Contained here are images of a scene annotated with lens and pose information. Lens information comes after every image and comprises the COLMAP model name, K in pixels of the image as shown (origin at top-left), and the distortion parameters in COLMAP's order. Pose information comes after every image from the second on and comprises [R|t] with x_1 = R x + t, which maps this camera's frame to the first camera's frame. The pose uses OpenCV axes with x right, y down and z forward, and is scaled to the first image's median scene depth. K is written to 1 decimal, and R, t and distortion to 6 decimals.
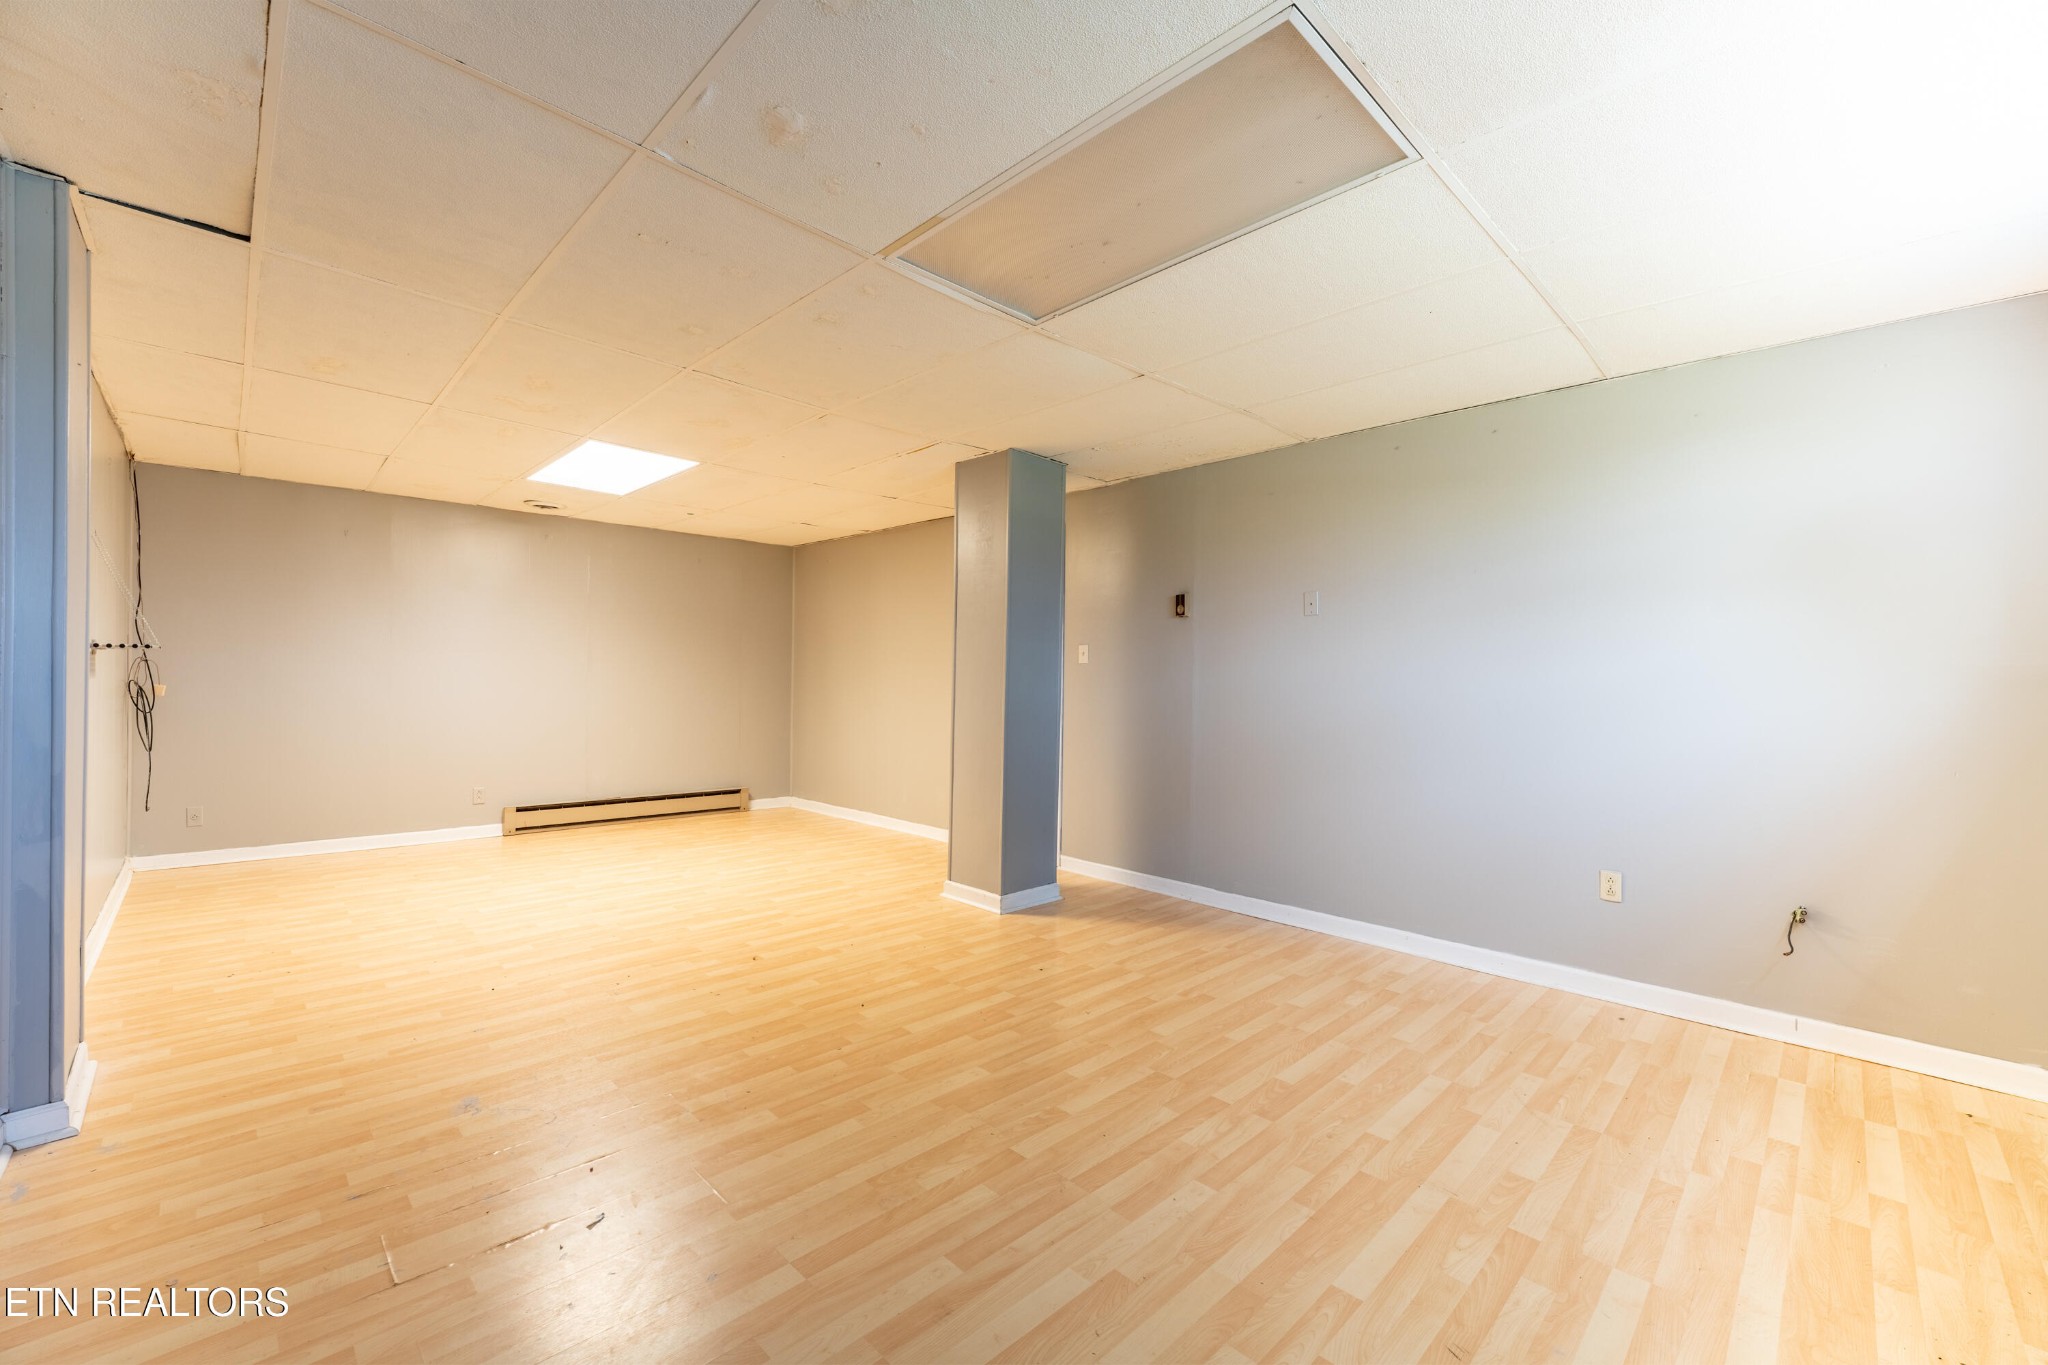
lens RADIAL K [[827.3, 0, 1024.0], [0, 827.3, 682.5], [0, 0, 1]] dist [-0.014982, 0.000138]
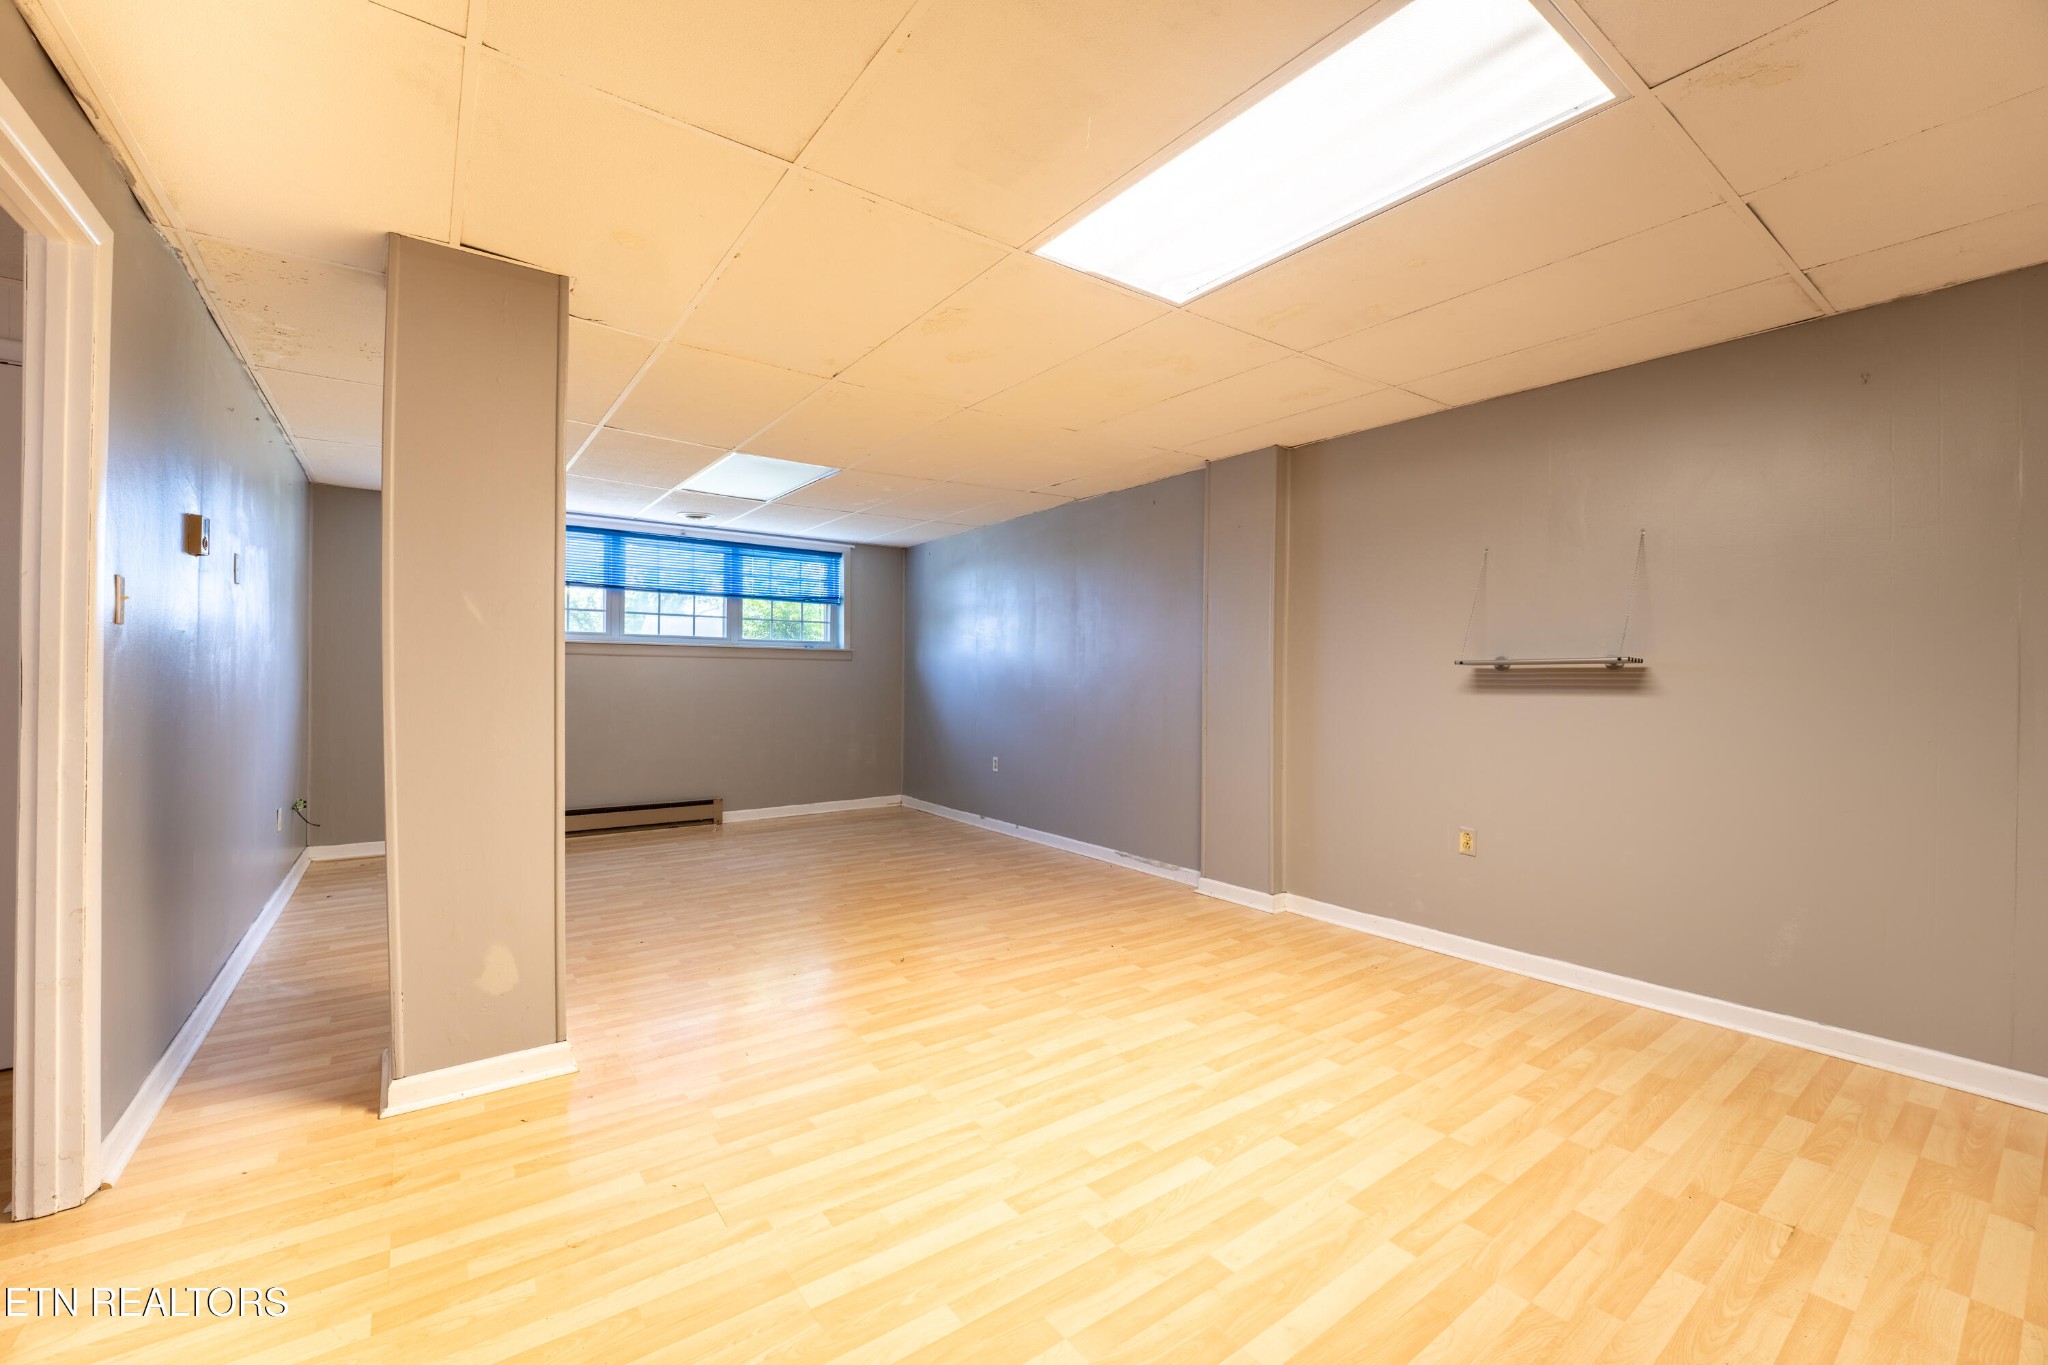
lens RADIAL K [[827.3, 0, 1024.0], [0, 827.3, 682.5], [0, 0, 1]] dist [-0.014982, 0.000138]
pose [[-0.989267, -0.021271, 0.144566, -0.636365], [-0.020439, 0.999765, 0.007241, -0.011172], [-0.144686, 0.004208, -0.989469, 2.037610]]
